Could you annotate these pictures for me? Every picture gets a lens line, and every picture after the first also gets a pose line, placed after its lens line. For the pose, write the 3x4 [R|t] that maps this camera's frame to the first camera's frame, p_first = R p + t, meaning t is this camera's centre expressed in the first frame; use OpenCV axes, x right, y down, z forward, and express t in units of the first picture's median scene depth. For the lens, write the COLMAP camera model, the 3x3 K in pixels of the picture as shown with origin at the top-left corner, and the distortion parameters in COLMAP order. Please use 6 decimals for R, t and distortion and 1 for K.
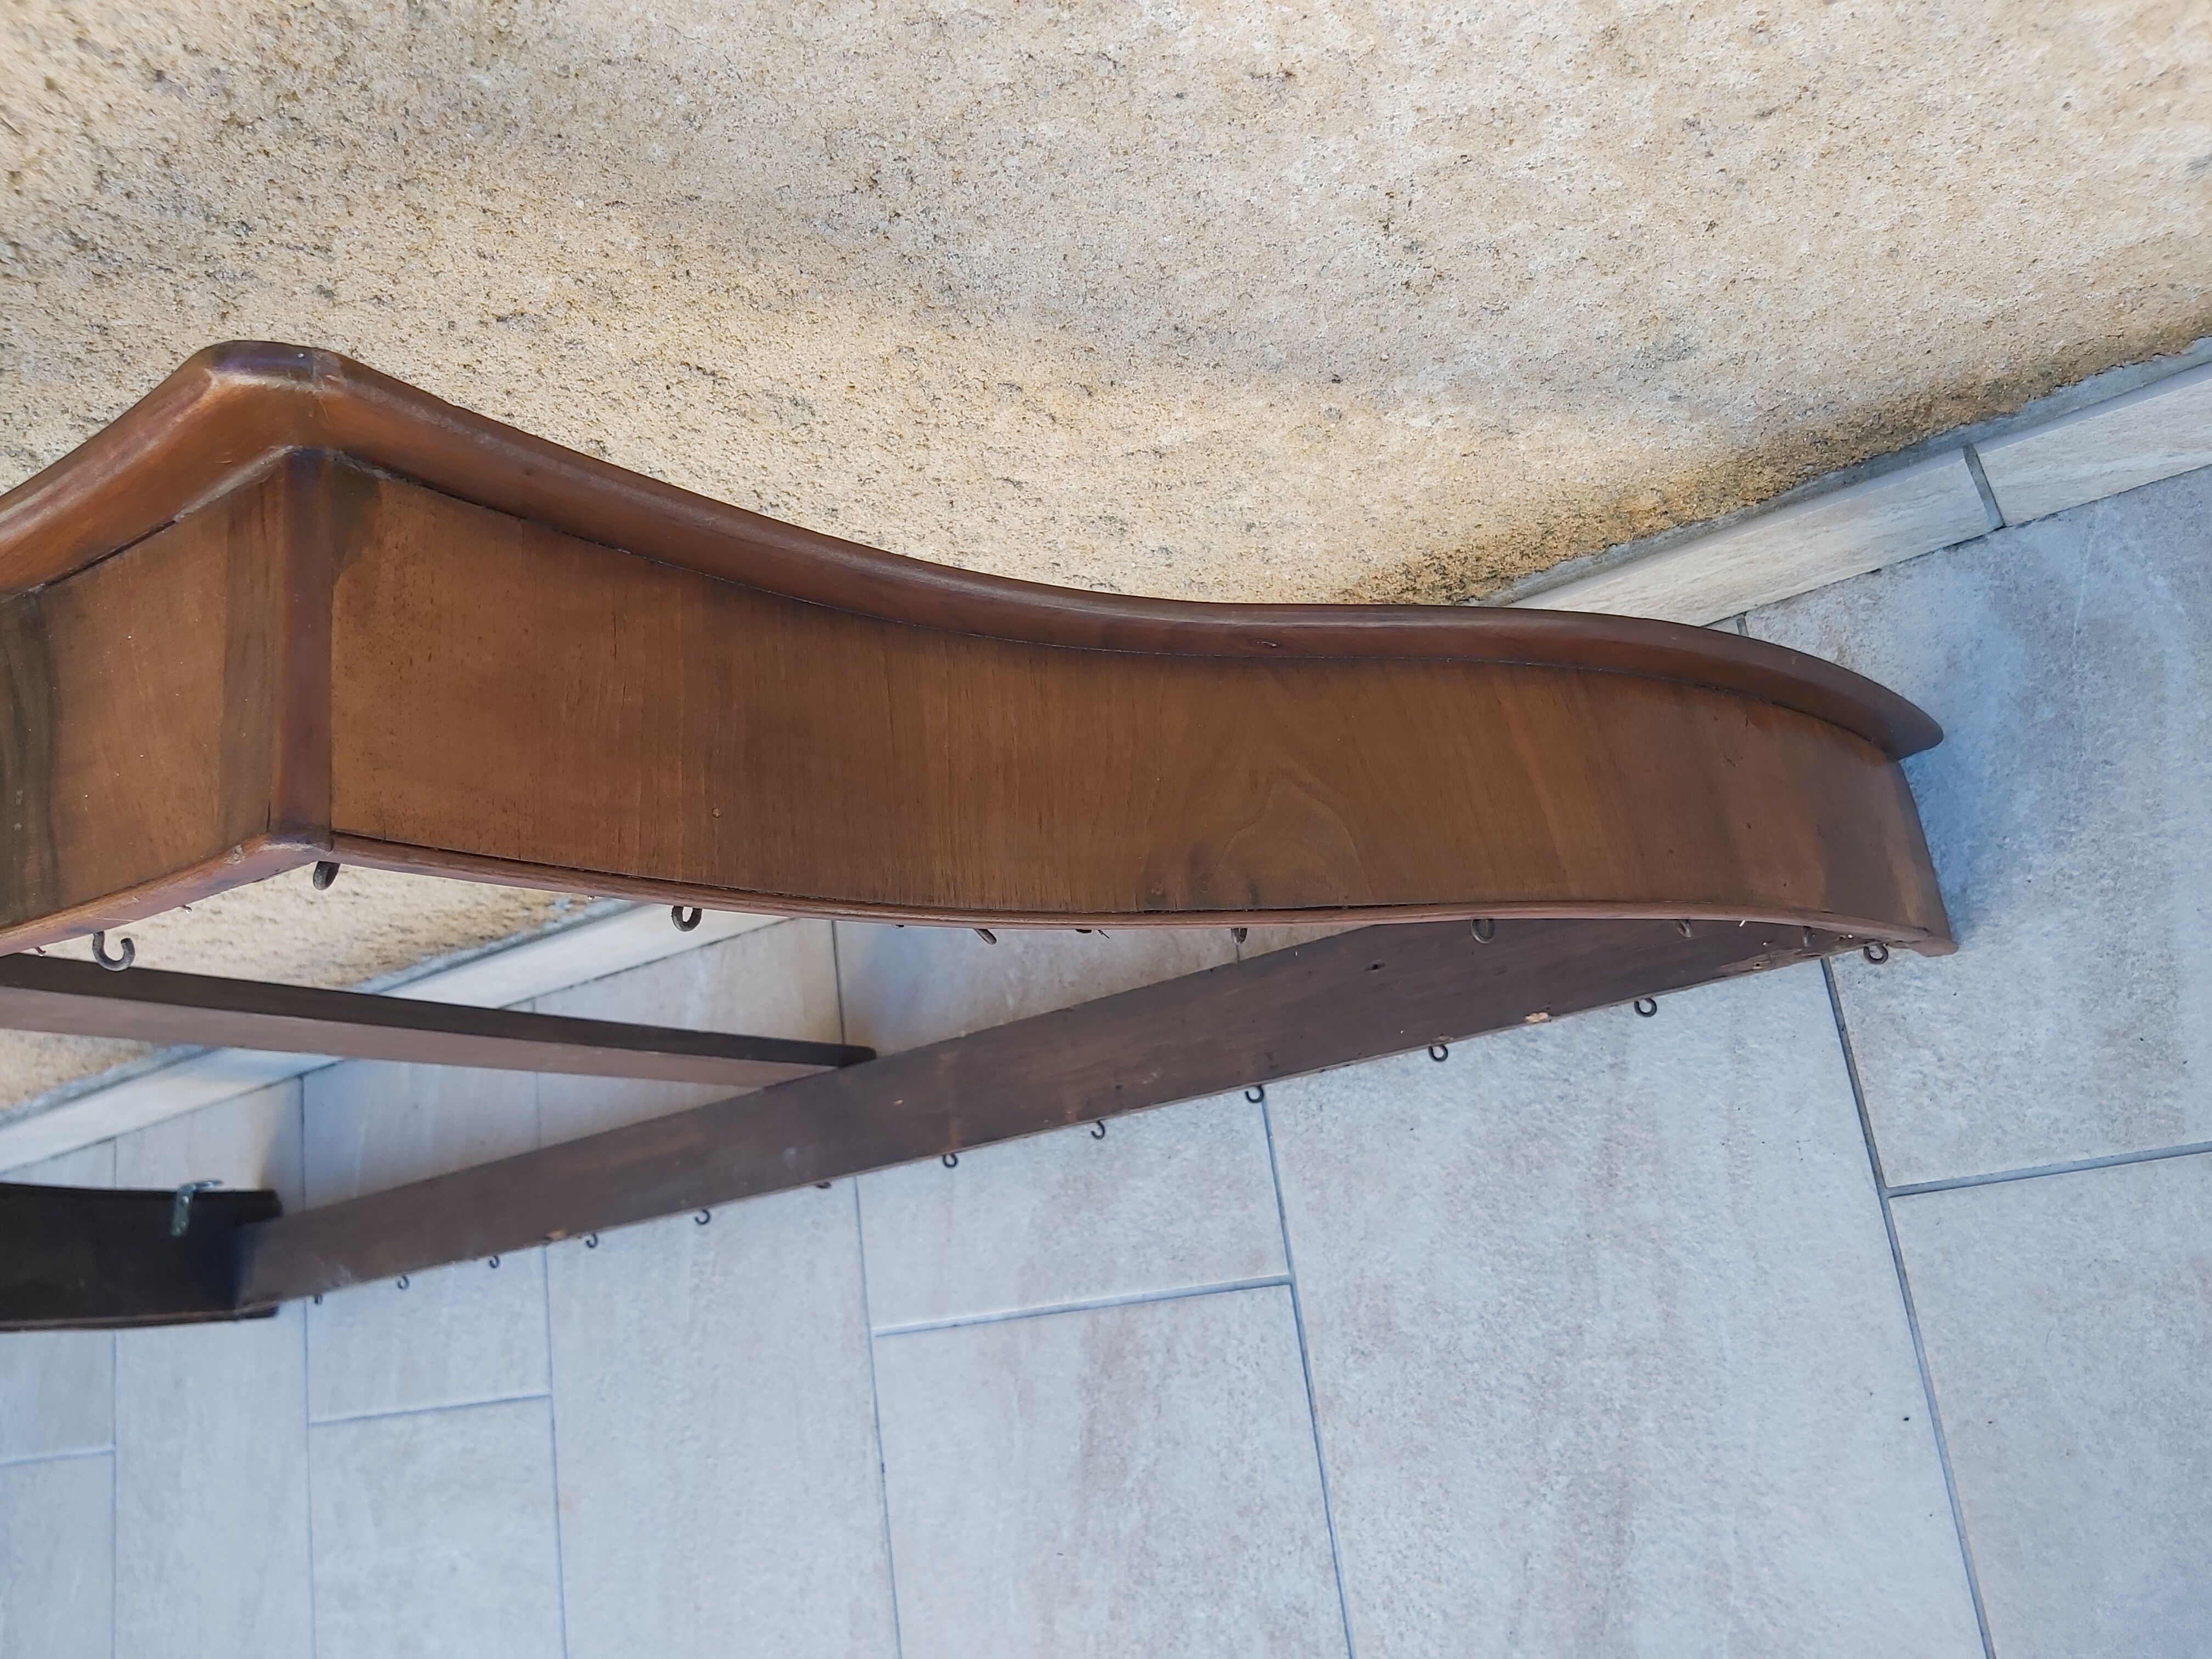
lens RADIAL K [[1731.1, 0, 1105.0], [0, 1731.1, 790.5], [0, 0, 1]] dist [0.090988, -0.189749]
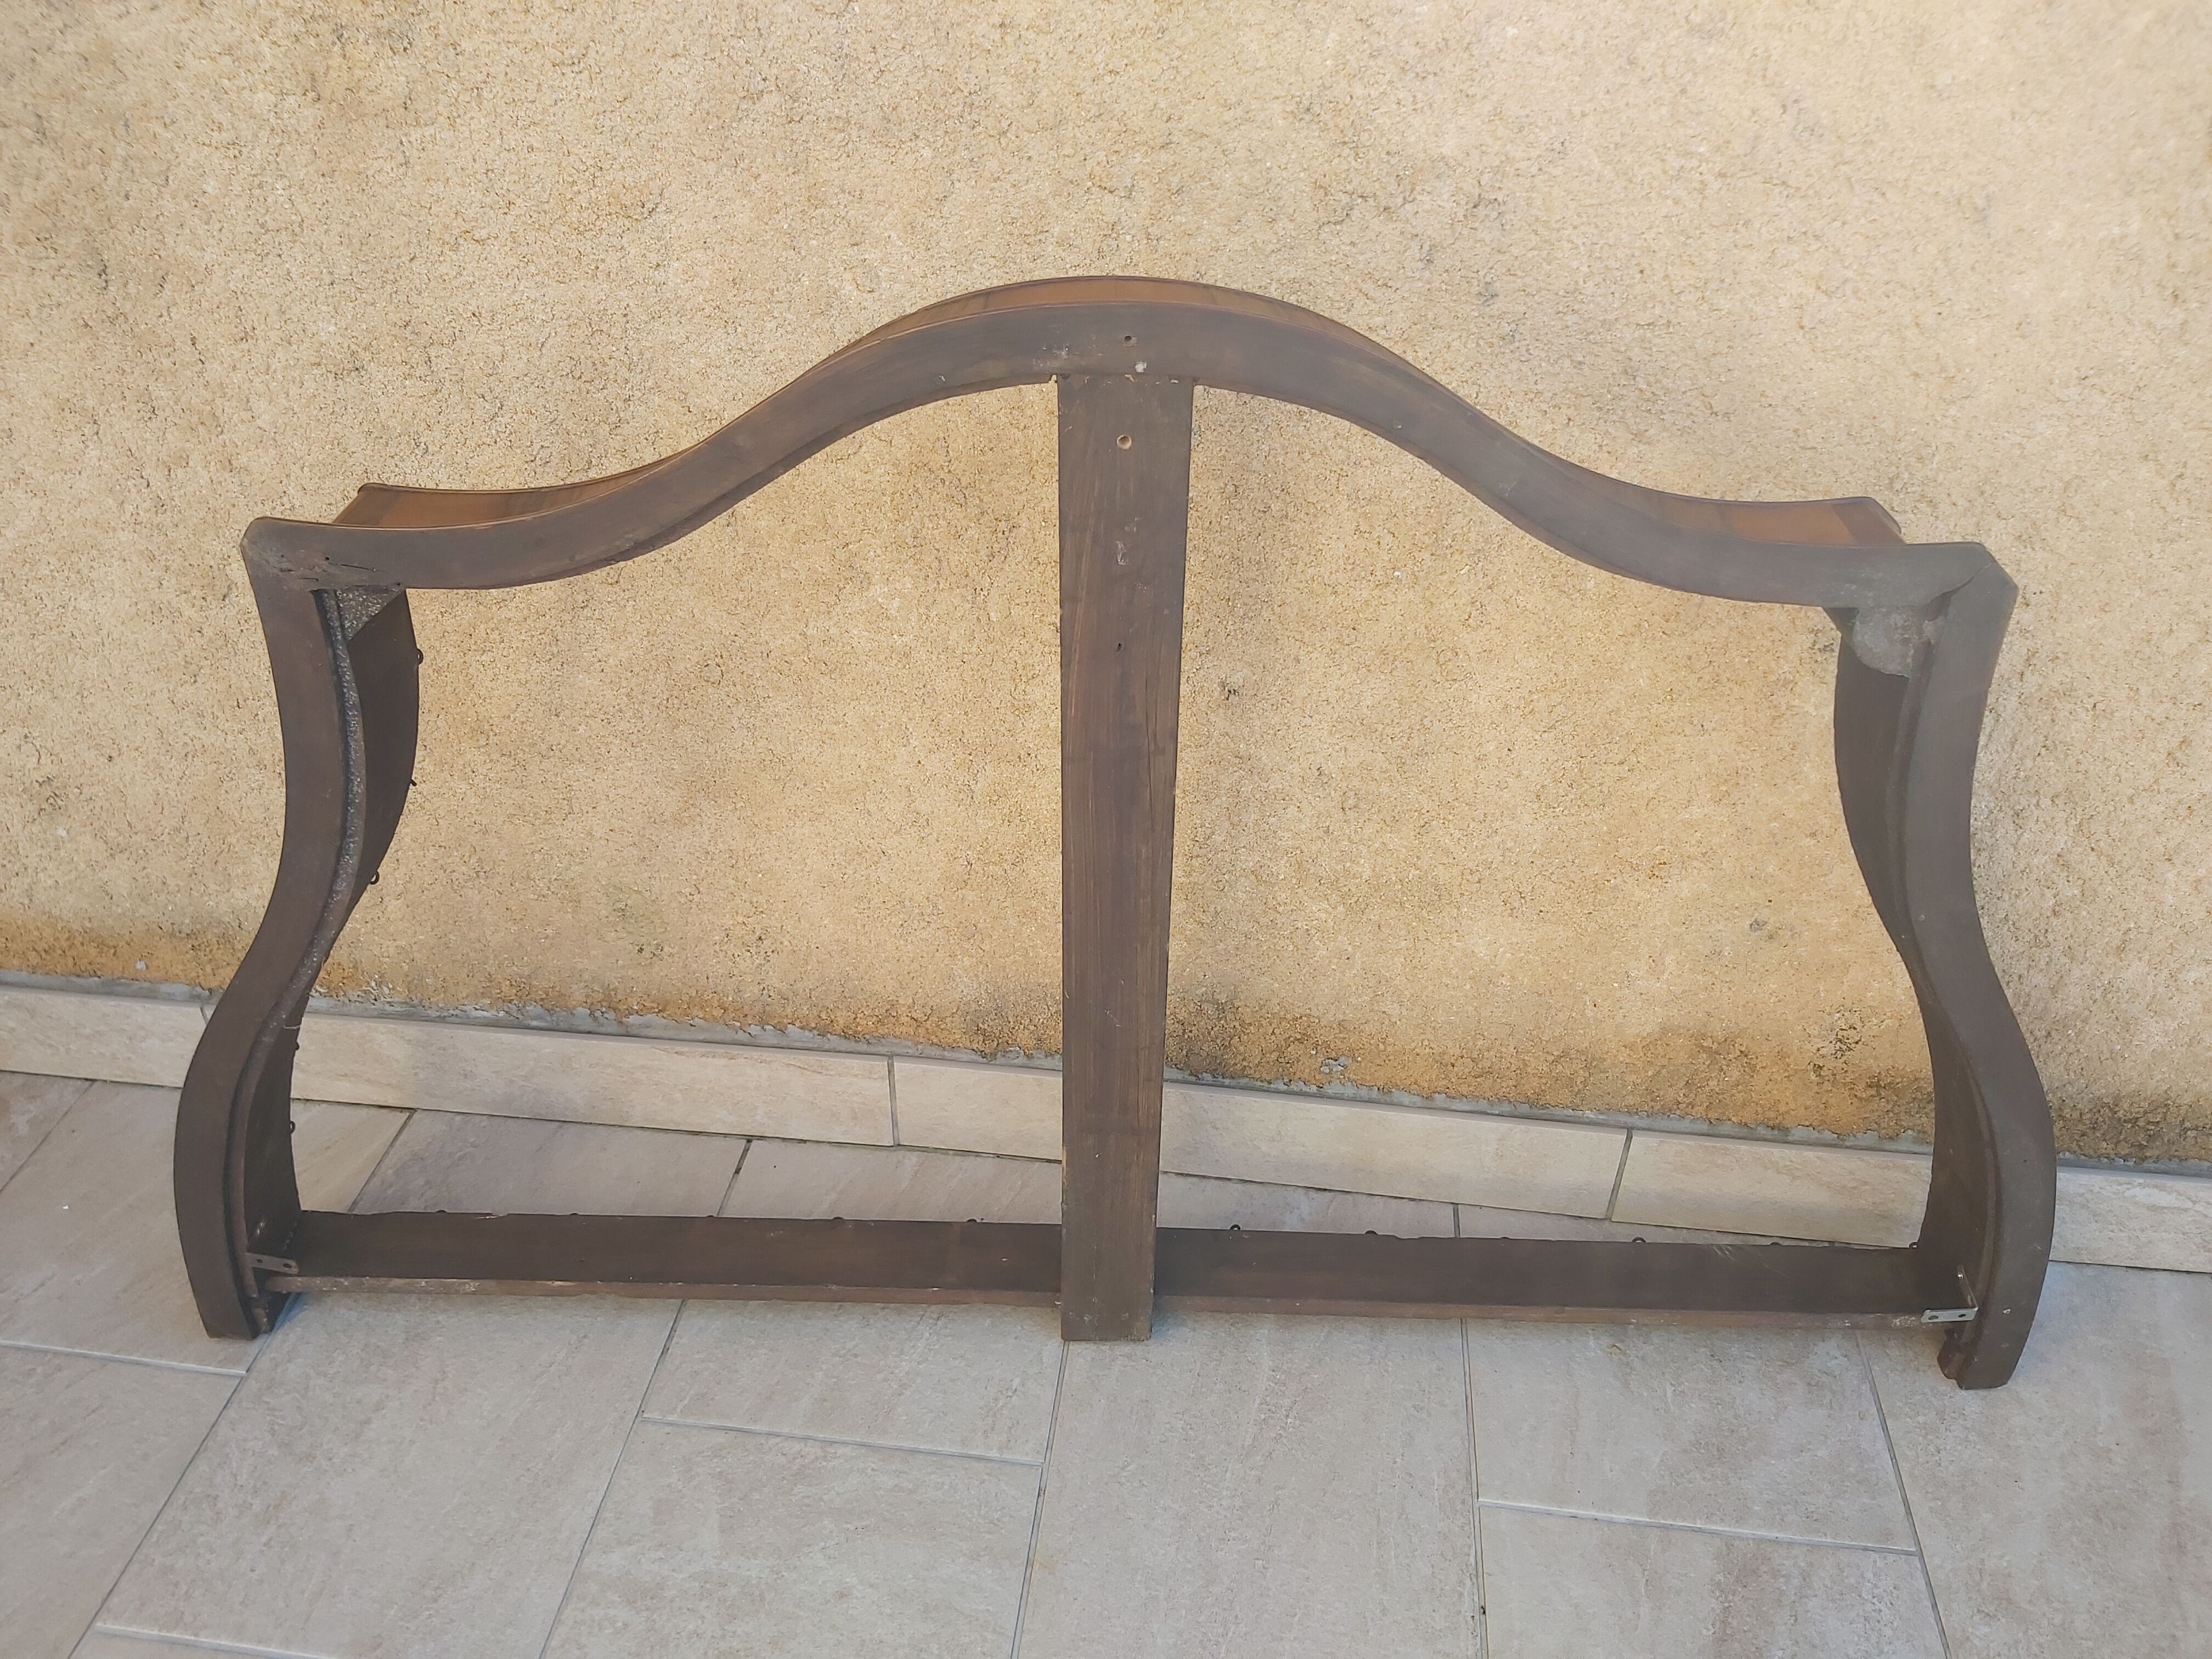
lens RADIAL K [[1733.5, 0, 1108.0], [0, 1733.5, 771.4], [0, 0, 1]] dist [0.075387, -0.153636]
pose [[0.789276, 0.602309, 0.119449, -0.739335], [-0.373436, 0.625259, -0.685271, 0.878614], [-0.487431, 0.496261, 0.718426, 0.083276]]
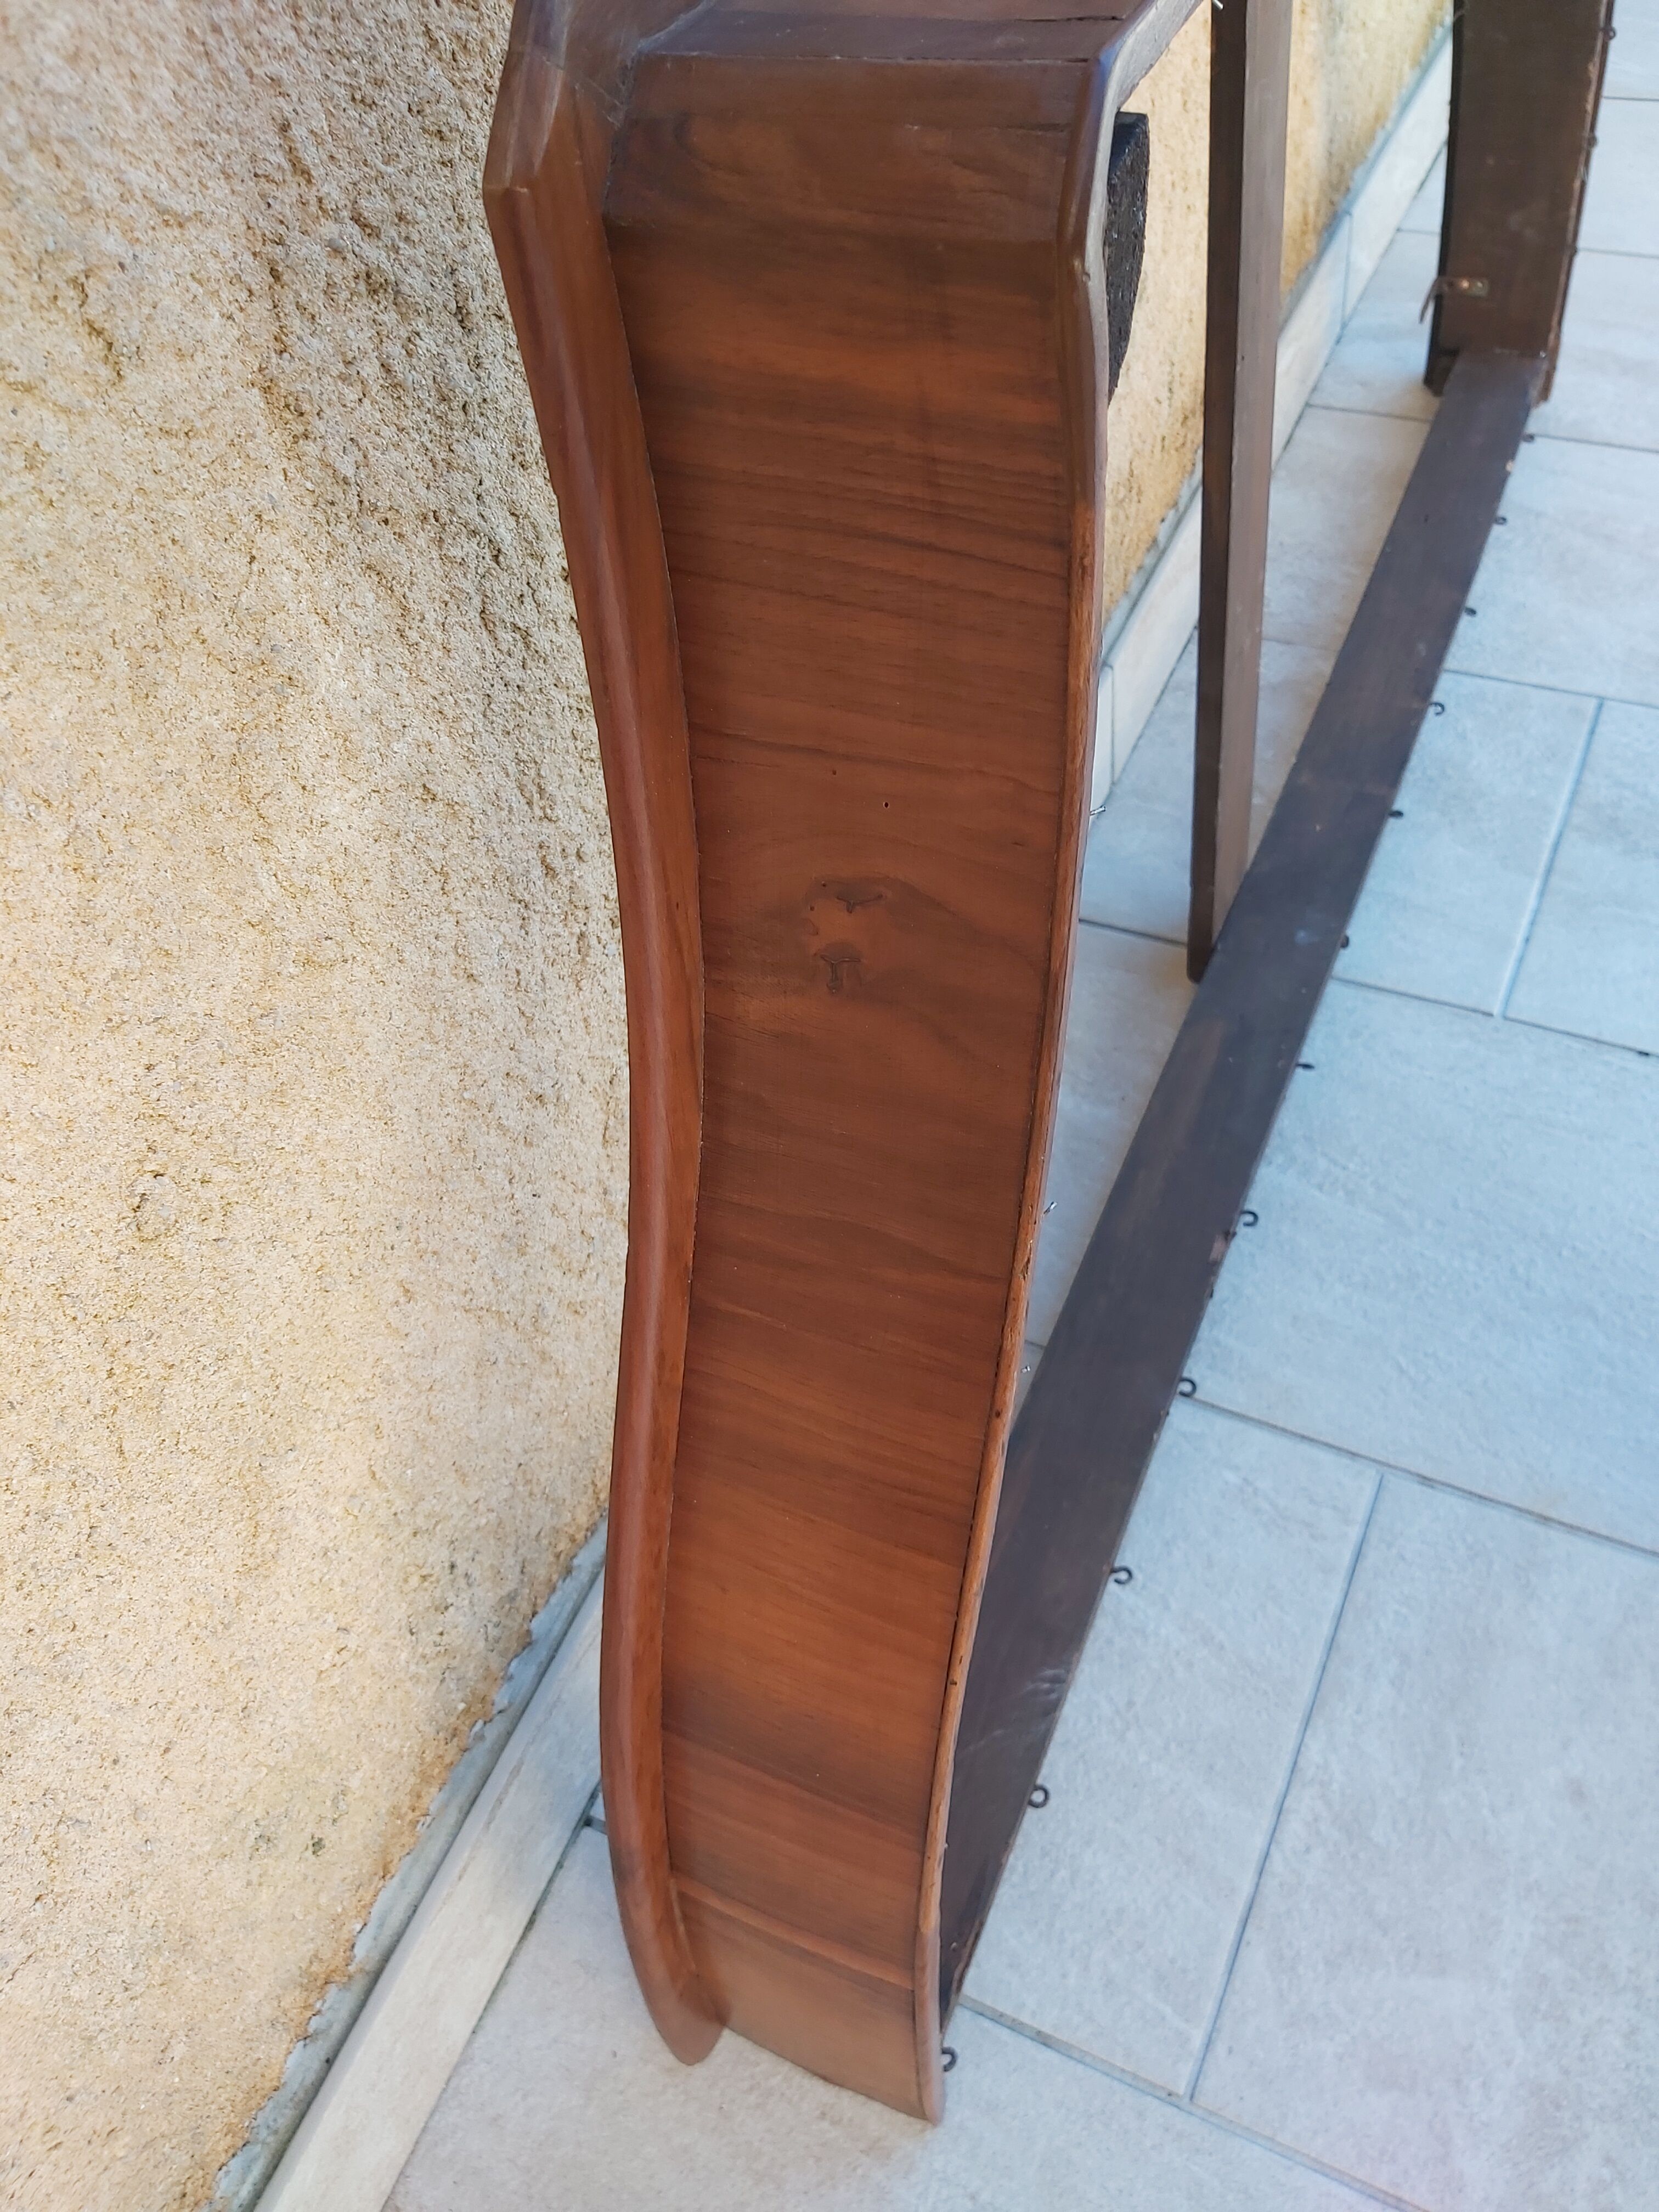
lens RADIAL K [[1731.1, 0, 823.6], [0, 1731.1, 1073.7], [0, 0, 1]] dist [0.090988, -0.189749]
pose [[0.532877, -0.219361, 0.817265, -1.098242], [0.760771, 0.547068, -0.349204, 0.382075], [-0.370498, 0.807835, 0.458404, 0.737466]]
